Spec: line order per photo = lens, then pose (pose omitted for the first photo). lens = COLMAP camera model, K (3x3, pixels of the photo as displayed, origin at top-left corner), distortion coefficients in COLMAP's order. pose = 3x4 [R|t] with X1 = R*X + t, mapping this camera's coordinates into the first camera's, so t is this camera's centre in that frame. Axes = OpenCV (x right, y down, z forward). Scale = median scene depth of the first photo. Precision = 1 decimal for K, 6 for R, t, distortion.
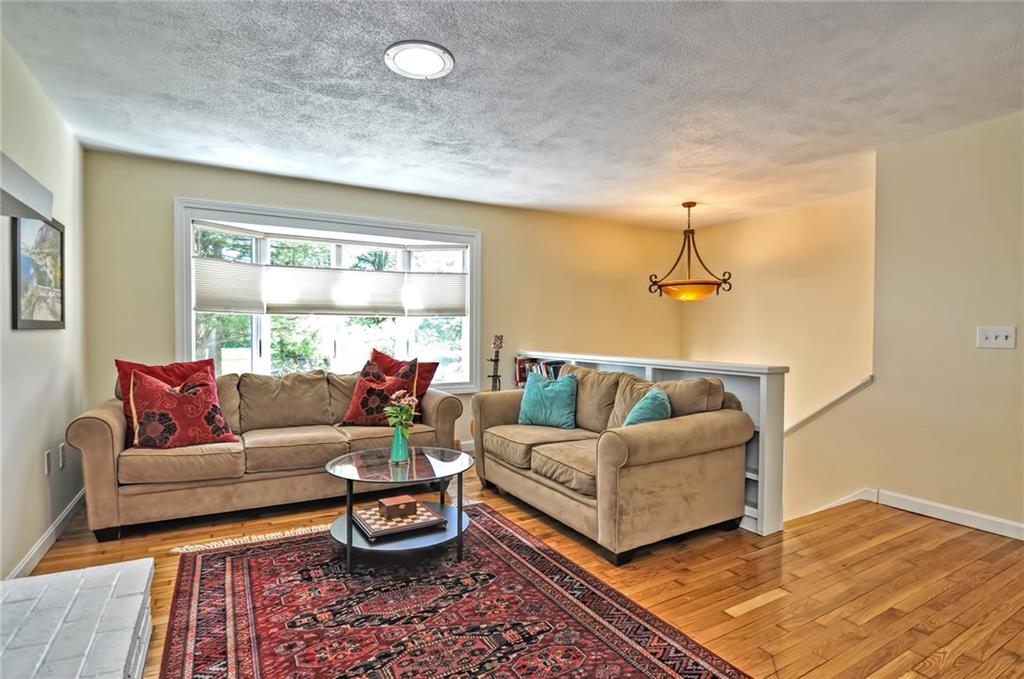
lens RADIAL K [[513.6, 0, 512.0], [0, 513.6, 339.5], [0, 0, 1]] dist [-0.020756, -0.000715]
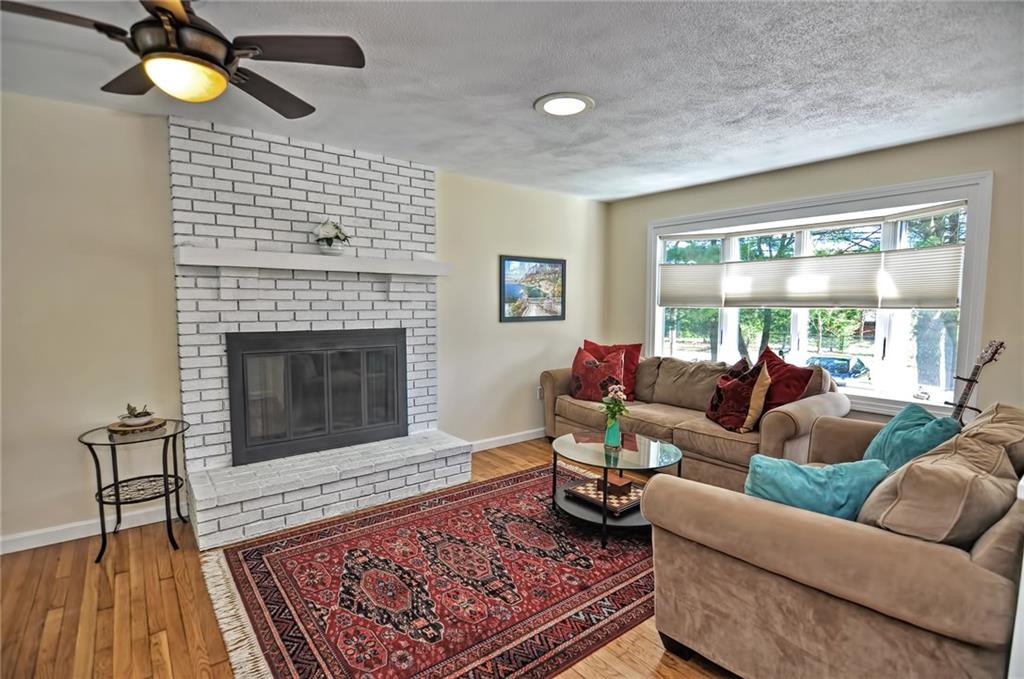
lens RADIAL K [[495.6, 0, 507.6], [0, 495.6, 338.2], [0, 0, 1]] dist [-0.014432, -0.000248]
pose [[0.145696, 0.066545, -0.987089, 0.897844], [-0.018095, 0.997748, 0.064593, -0.075660], [0.989164, 0.008451, 0.146572, 0.660827]]
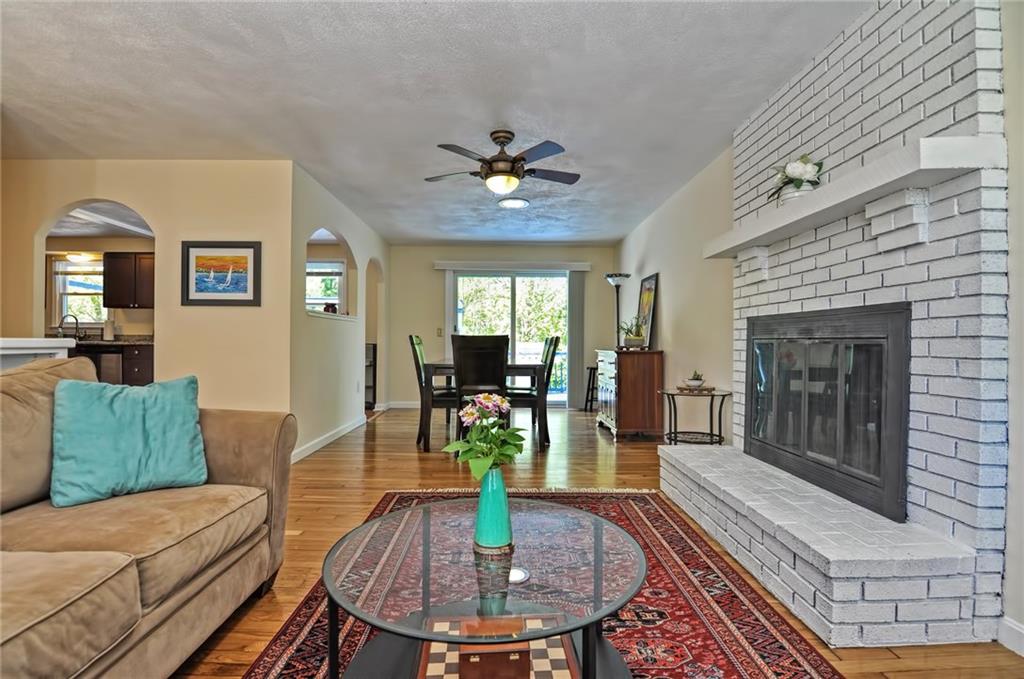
lens RADIAL K [[495.6, 0, 507.6], [0, 495.6, 338.2], [0, 0, 1]] dist [-0.014432, -0.000248]
pose [[-0.873082, -0.007156, 0.487521, -0.493845], [-0.004564, 0.999968, 0.006504, 0.051033], [-0.487552, 0.003453, -0.873087, 1.519047]]
